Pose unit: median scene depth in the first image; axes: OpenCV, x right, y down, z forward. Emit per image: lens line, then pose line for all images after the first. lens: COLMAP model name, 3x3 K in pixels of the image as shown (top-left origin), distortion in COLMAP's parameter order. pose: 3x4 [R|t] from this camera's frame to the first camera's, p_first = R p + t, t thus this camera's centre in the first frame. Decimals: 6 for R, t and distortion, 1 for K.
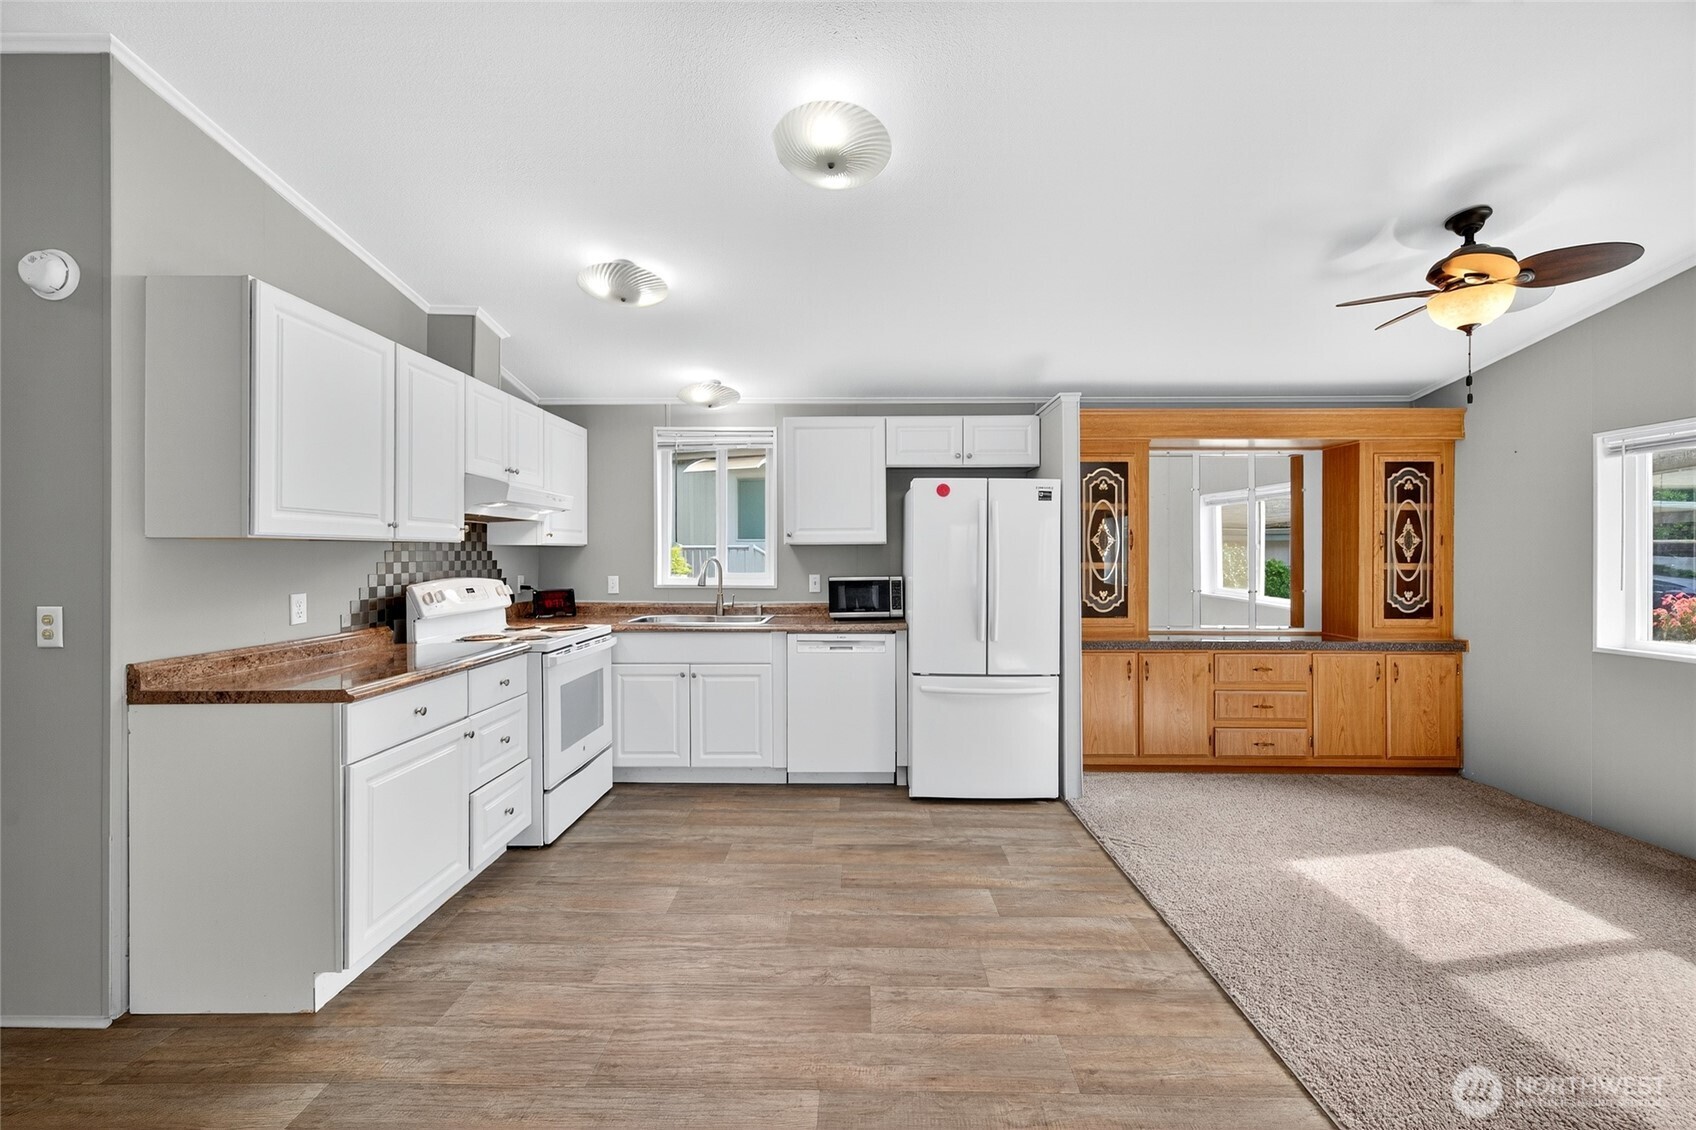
lens RADIAL K [[670.7, 0, 846.2], [0, 670.7, 562.2], [0, 0, 1]] dist [0.001440, -0.000346]
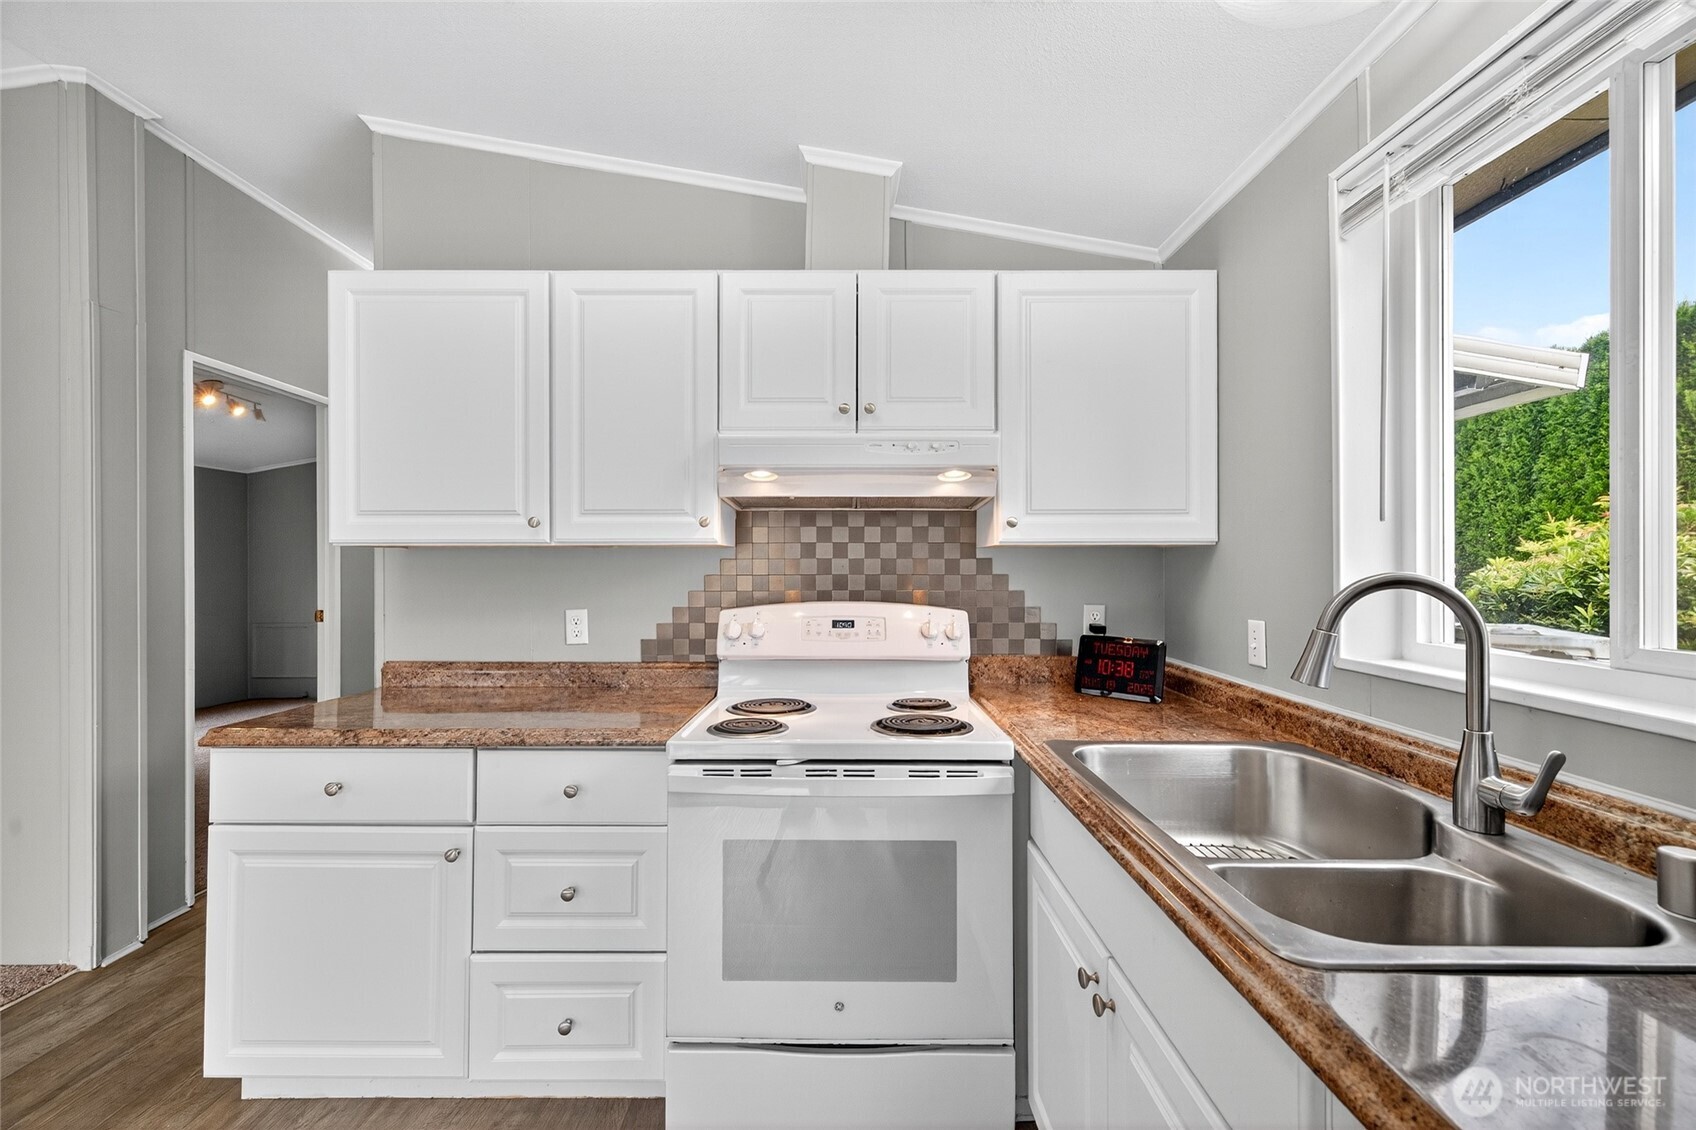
lens RADIAL K [[670.7, 0, 843.7], [0, 670.7, 565.7], [0, 0, 1]] dist [0.001440, -0.000346]
pose [[0.024646, -0.003115, -0.999691, 0.038109], [-0.012161, 0.999920, -0.003416, -0.006748], [0.999622, 0.012242, 0.024606, 0.824137]]
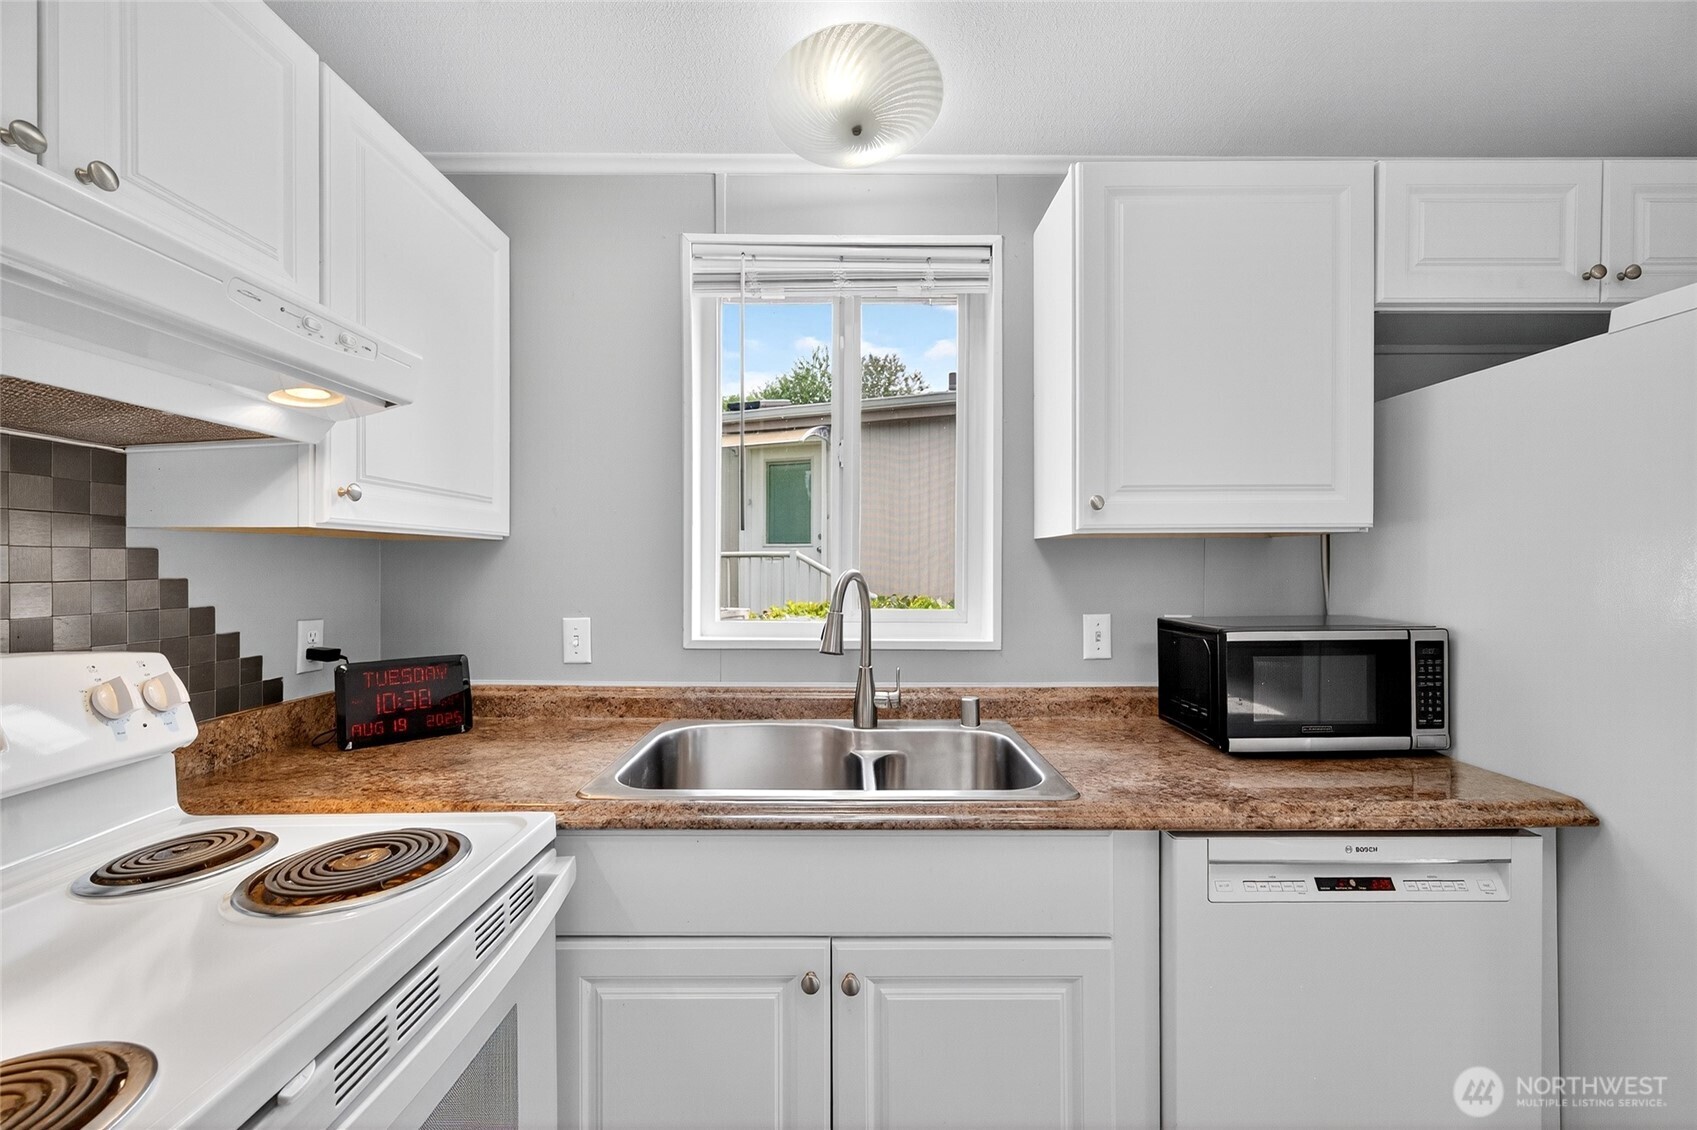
lens RADIAL K [[671.1, 0, 846.9], [0, 671.1, 568.2], [0, 0, 1]] dist [0.001440, -0.000346]
pose [[0.999800, 0.001369, 0.019962, -0.217652], [-0.001242, 0.999979, -0.006362, -0.005960], [-0.019971, 0.006336, 0.999780, 0.665085]]
